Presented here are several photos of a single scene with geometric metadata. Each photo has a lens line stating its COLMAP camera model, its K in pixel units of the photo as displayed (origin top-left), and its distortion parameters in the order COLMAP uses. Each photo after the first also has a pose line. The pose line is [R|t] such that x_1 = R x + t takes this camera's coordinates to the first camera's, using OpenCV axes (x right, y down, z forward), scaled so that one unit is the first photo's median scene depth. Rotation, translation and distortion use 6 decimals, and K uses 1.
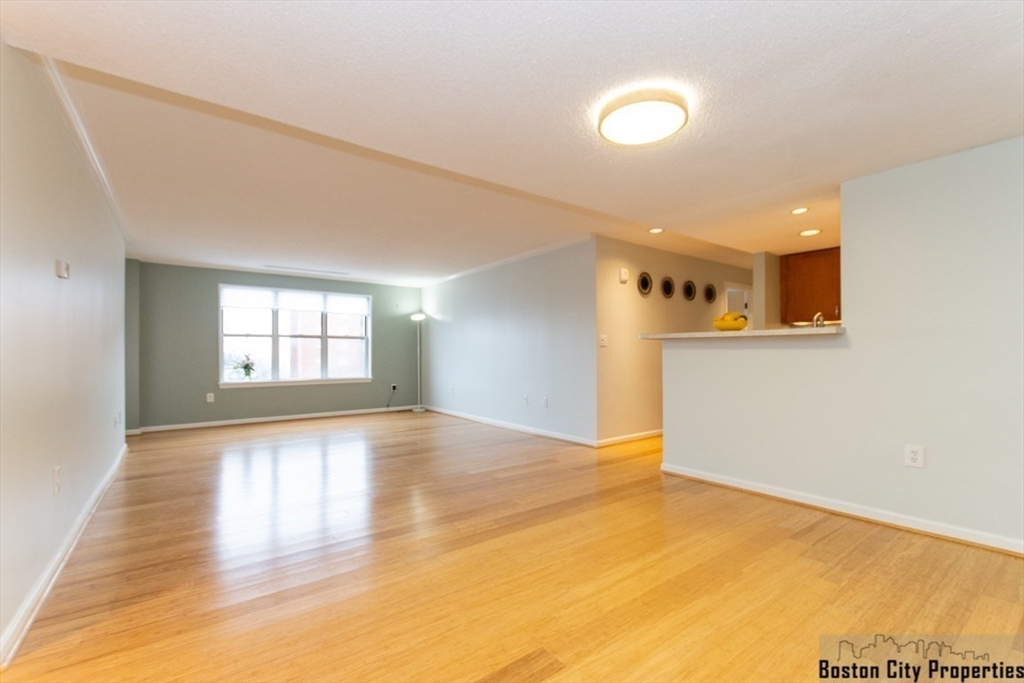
lens RADIAL K [[443.8, 0, 513.4], [0, 443.8, 347.7], [0, 0, 1]] dist [0.002640, 0.000263]
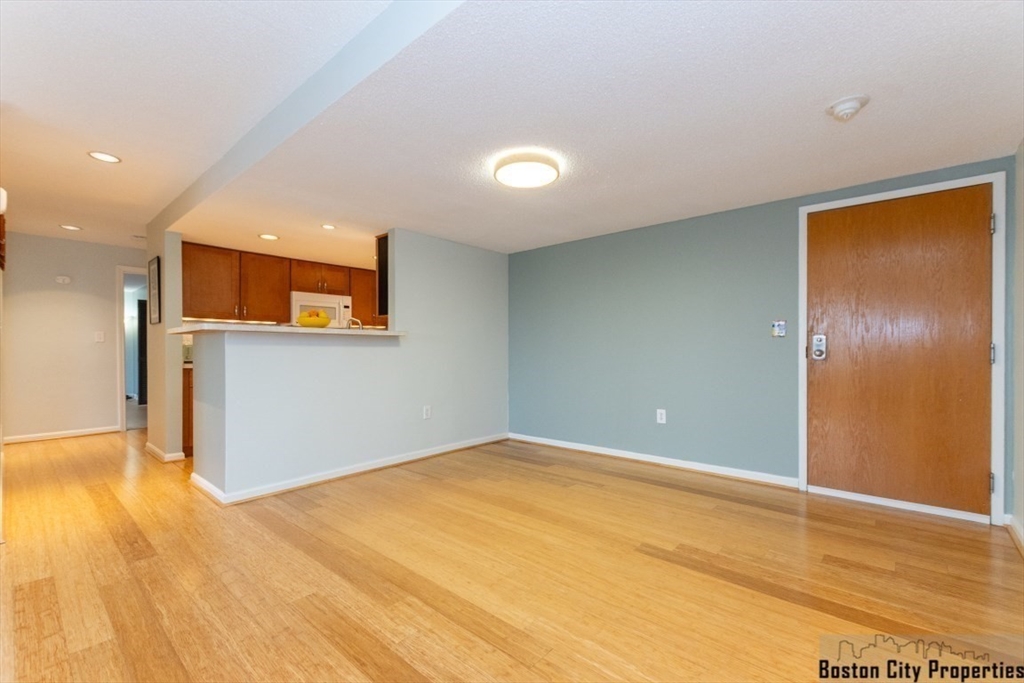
lens RADIAL K [[443.8, 0, 513.5], [0, 443.8, 347.4], [0, 0, 1]] dist [0.002640, 0.000263]
pose [[-0.209295, 0.008603, 0.977815, -0.737949], [-0.008989, 0.999902, -0.010721, 0.017662], [-0.977811, -0.011033, -0.209197, 0.978436]]
